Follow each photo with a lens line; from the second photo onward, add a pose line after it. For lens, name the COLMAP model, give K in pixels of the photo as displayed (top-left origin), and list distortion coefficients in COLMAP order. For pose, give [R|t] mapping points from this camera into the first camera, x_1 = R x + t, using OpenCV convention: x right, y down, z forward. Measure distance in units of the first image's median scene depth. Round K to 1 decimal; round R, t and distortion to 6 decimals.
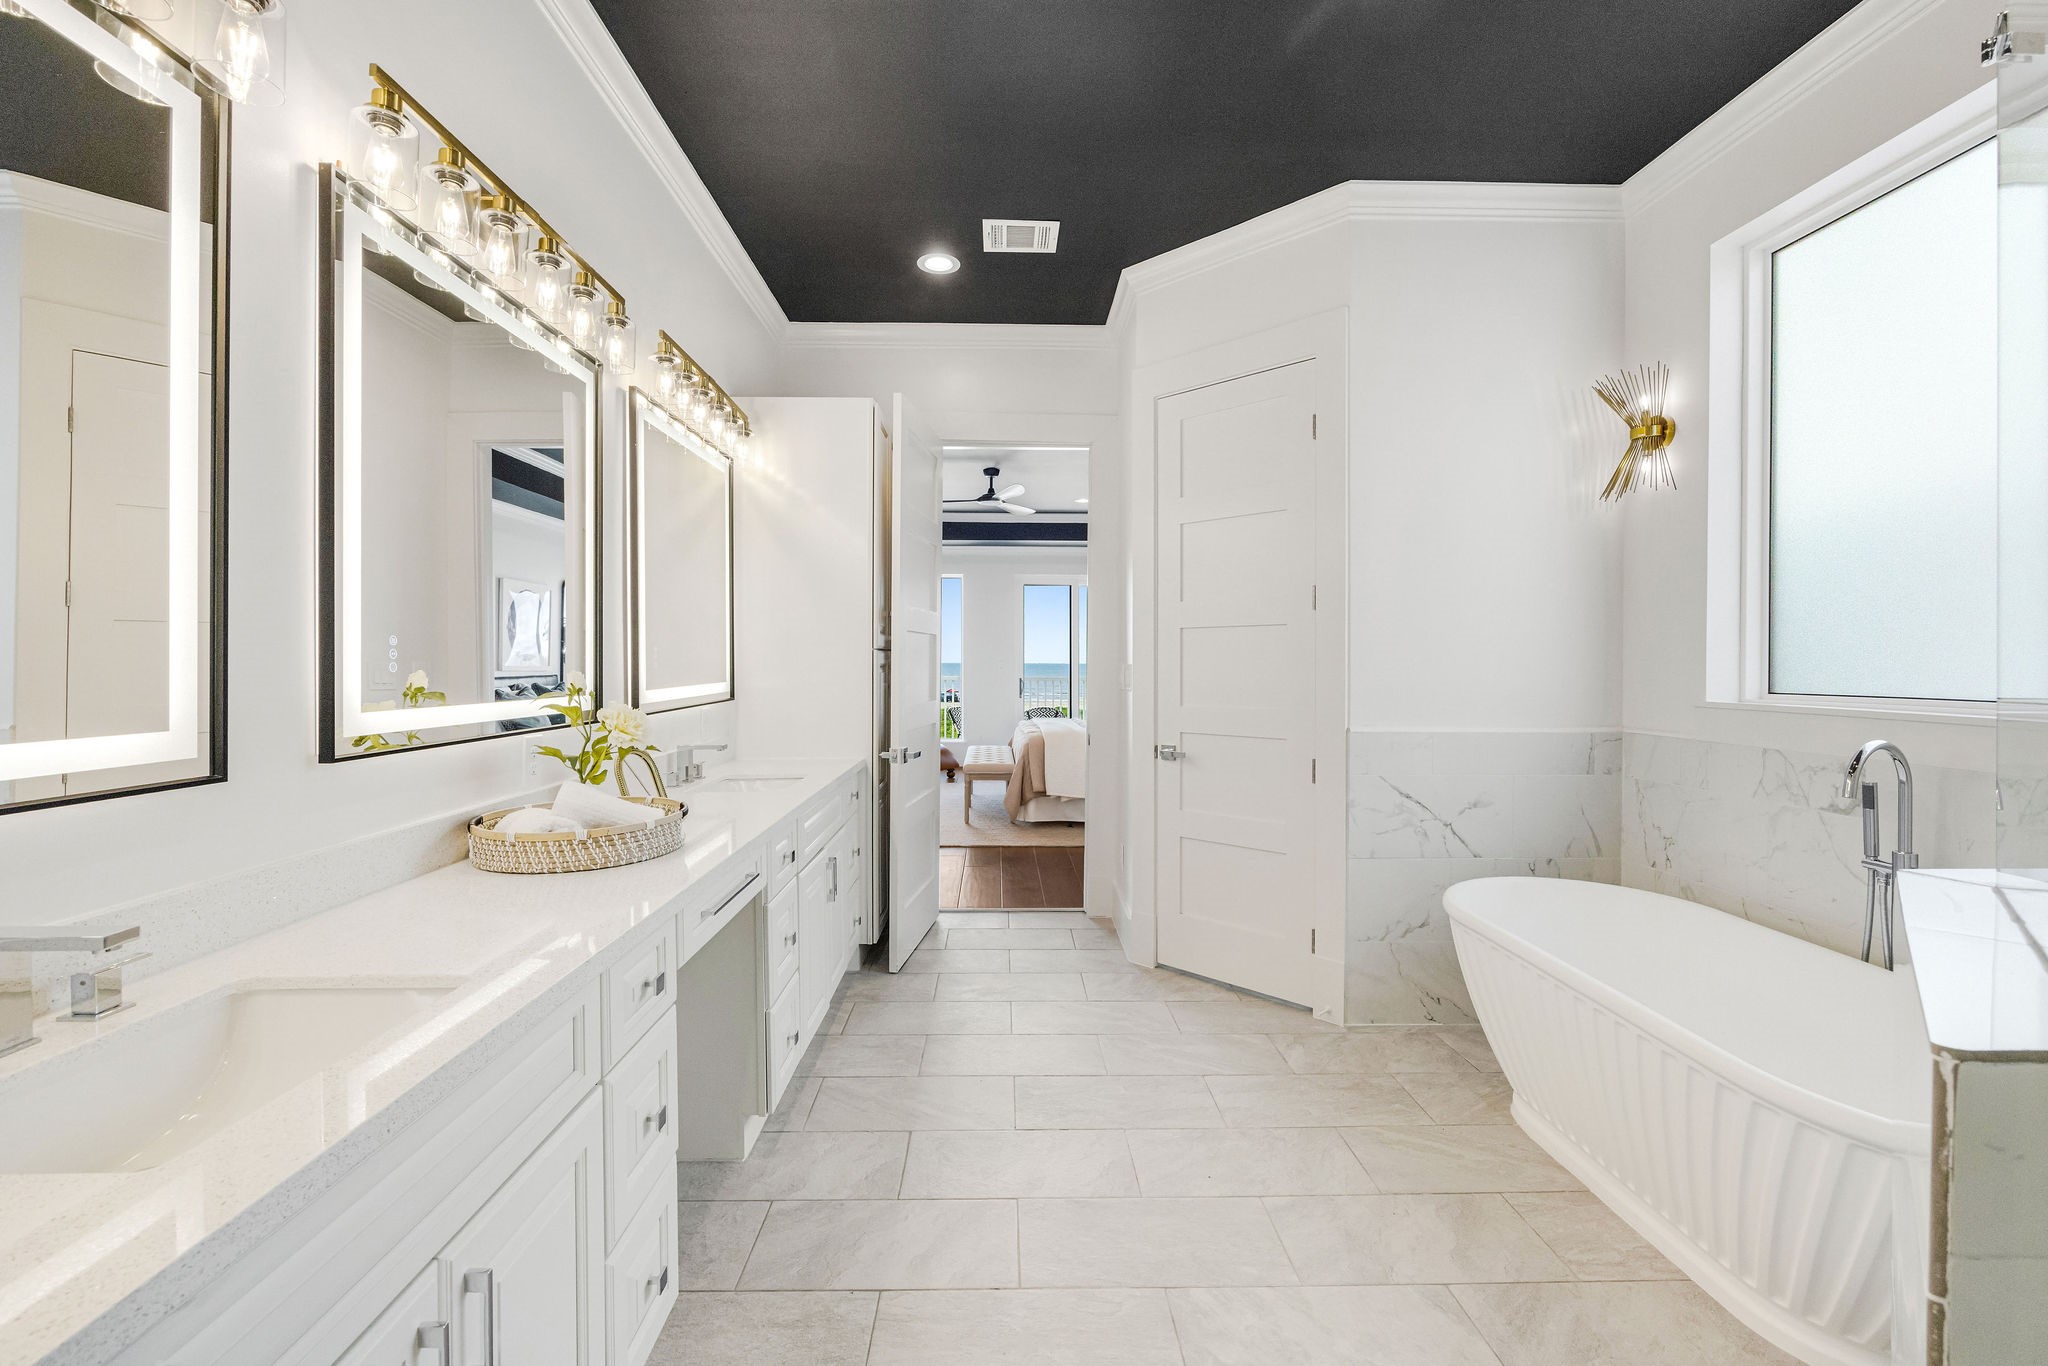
lens RADIAL K [[820.6, 0, 1024.0], [0, 820.6, 683.0], [0, 0, 1]] dist [-0.002636, -0.000367]
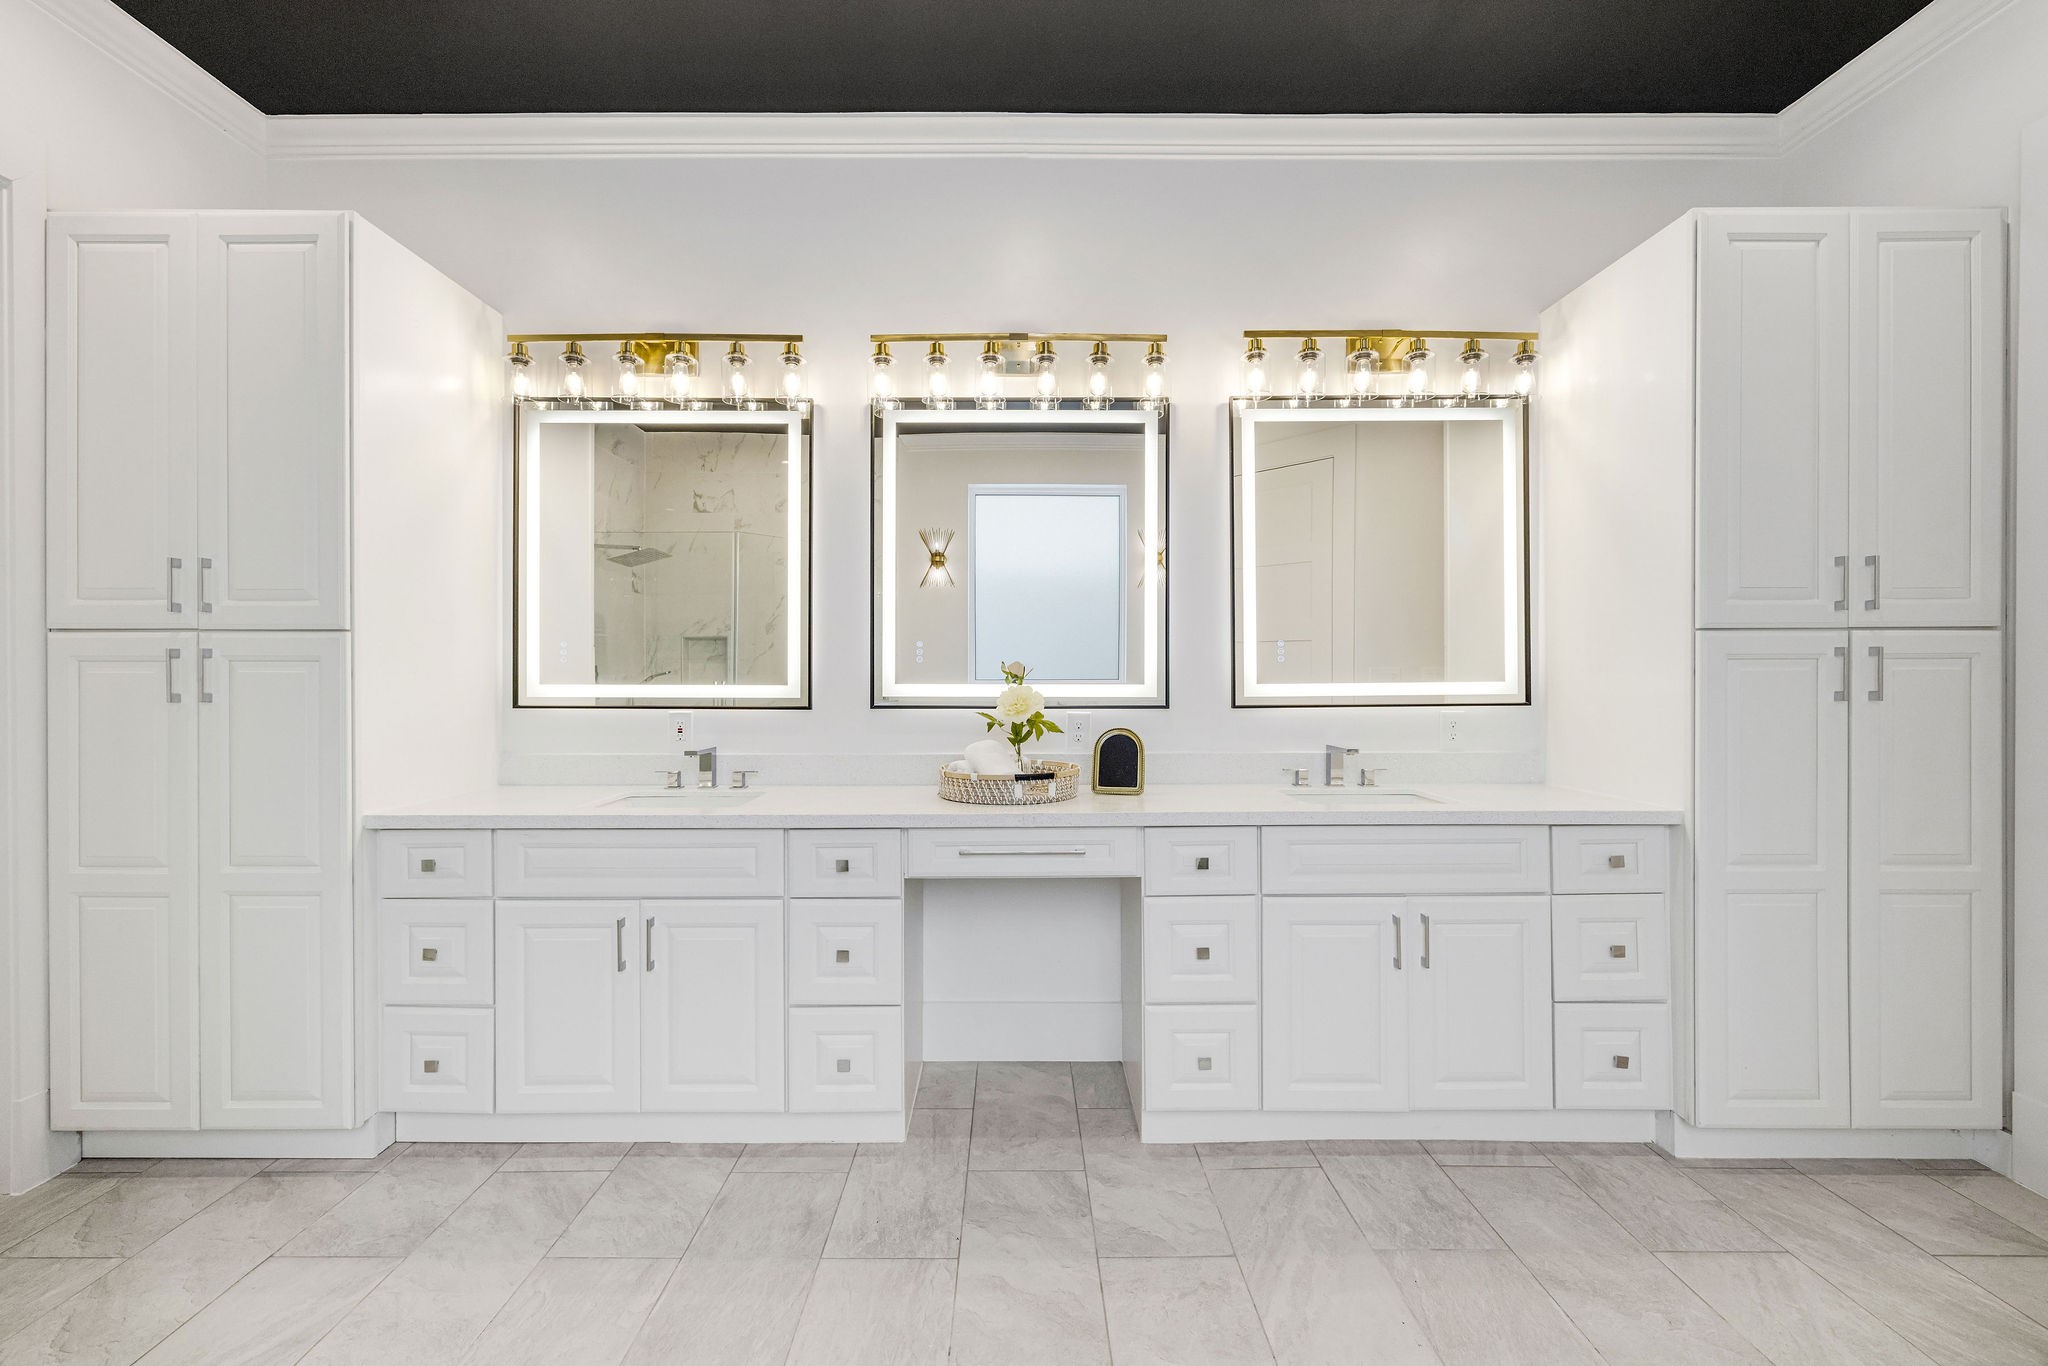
lens RADIAL K [[820.6, 0, 1024.0], [0, 820.6, 683.0], [0, 0, 1]] dist [-0.002636, -0.000367]
pose [[-0.007787, 0.022714, -0.999712, 0.570058], [-0.019606, 0.999546, 0.022863, -0.006633], [0.999777, 0.019779, -0.007338, 0.727962]]
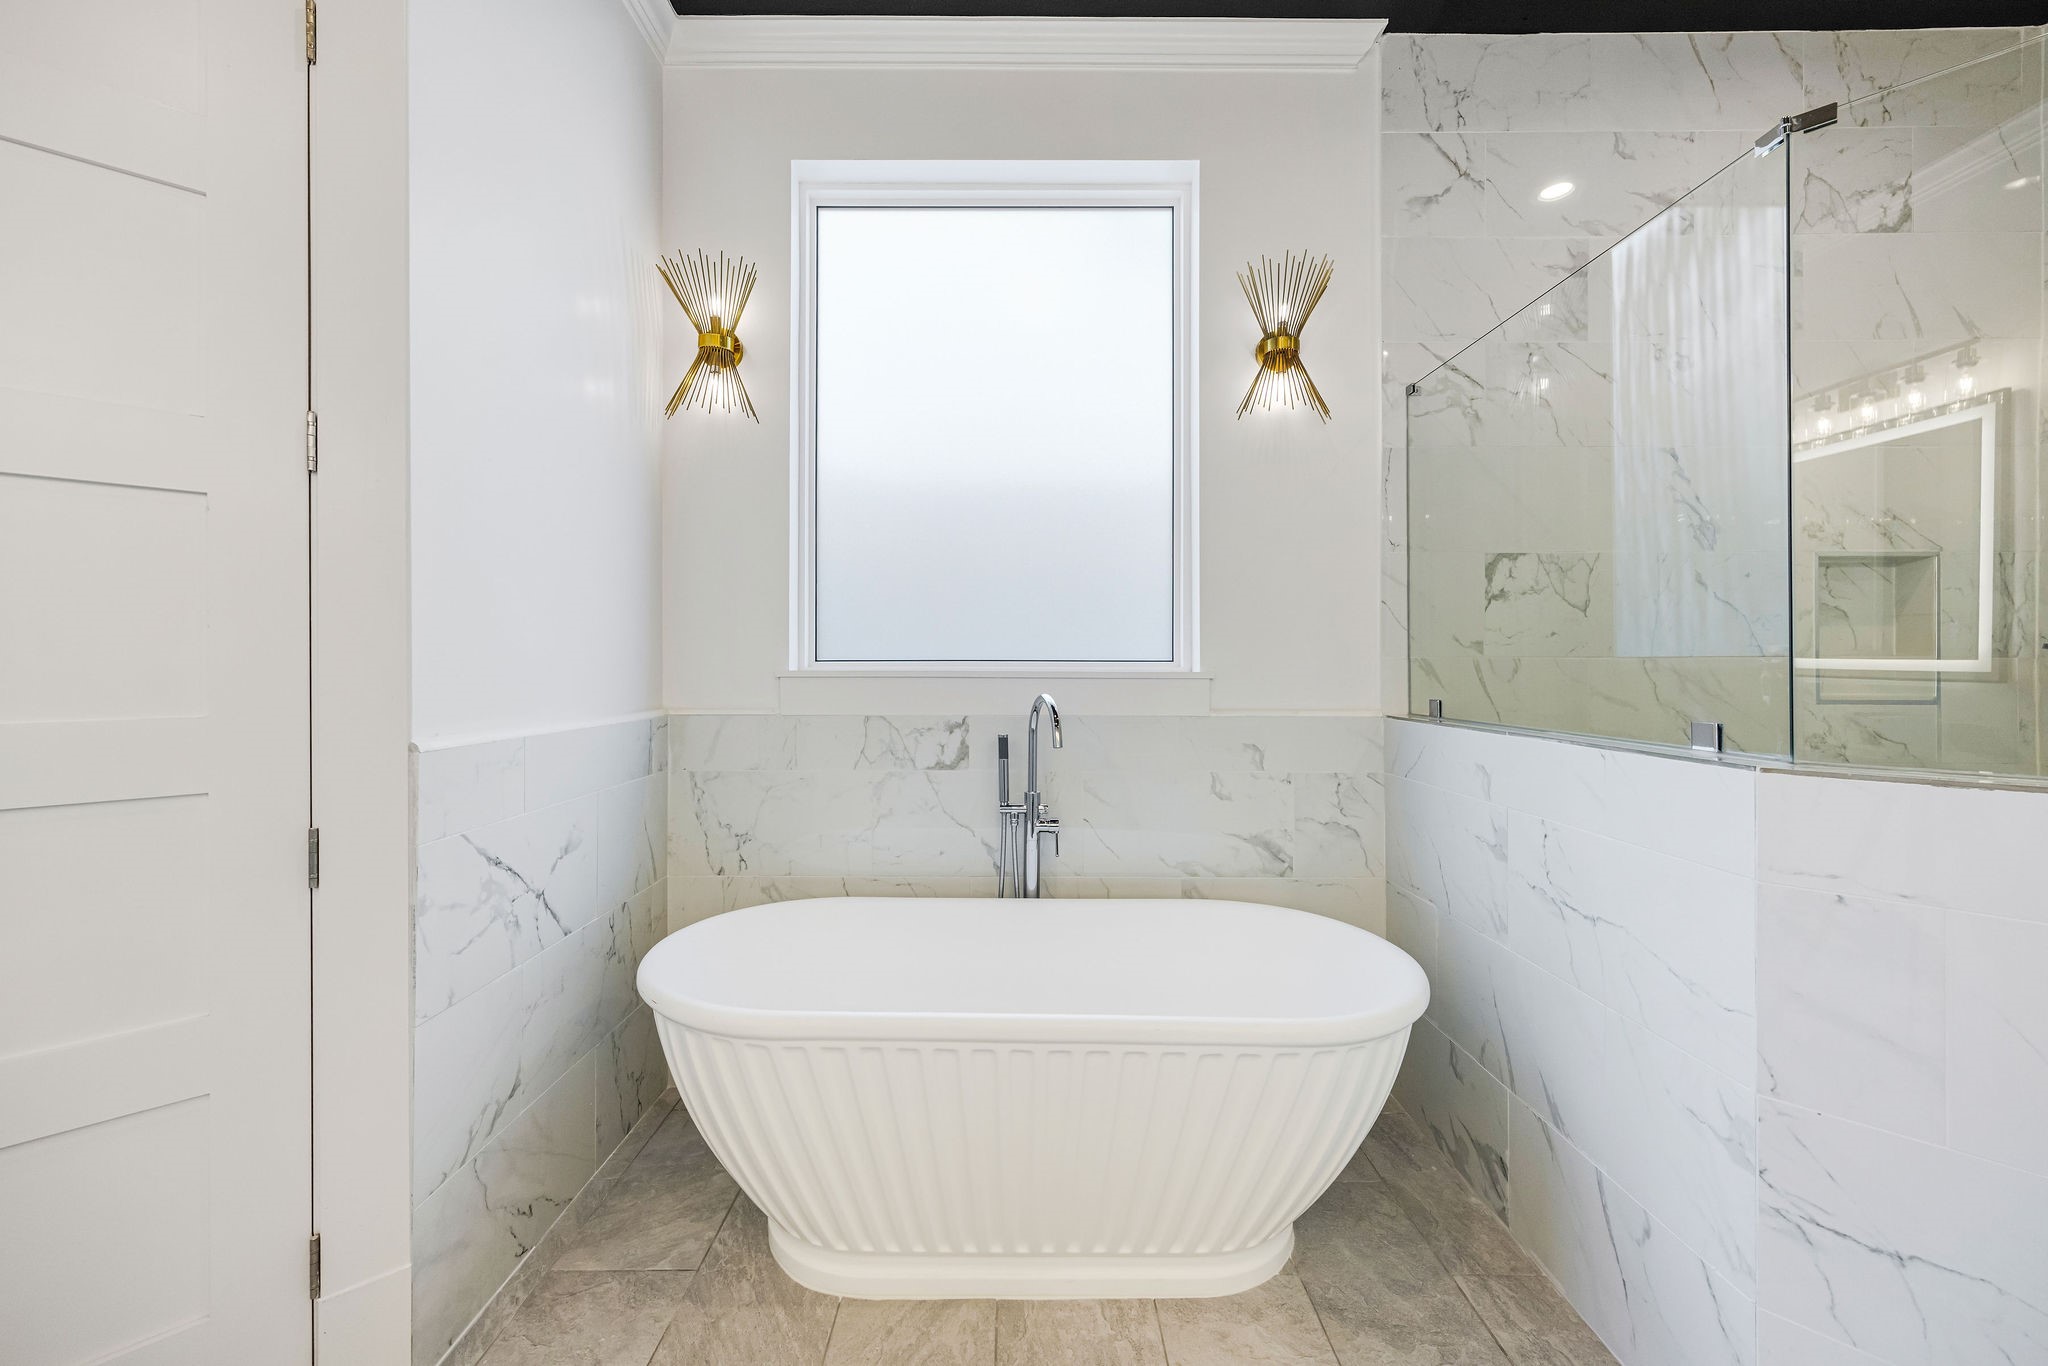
lens RADIAL K [[833.5, 0, 989.5], [0, 833.5, 663.4], [0, 0, 1]] dist [0.000491, 0.000356]
pose [[0.032347, -0.001572, 0.999475, -0.071499], [0.020776, 0.999784, 0.000900, 0.018680], [-0.999261, 0.020736, 0.032372, 0.783064]]
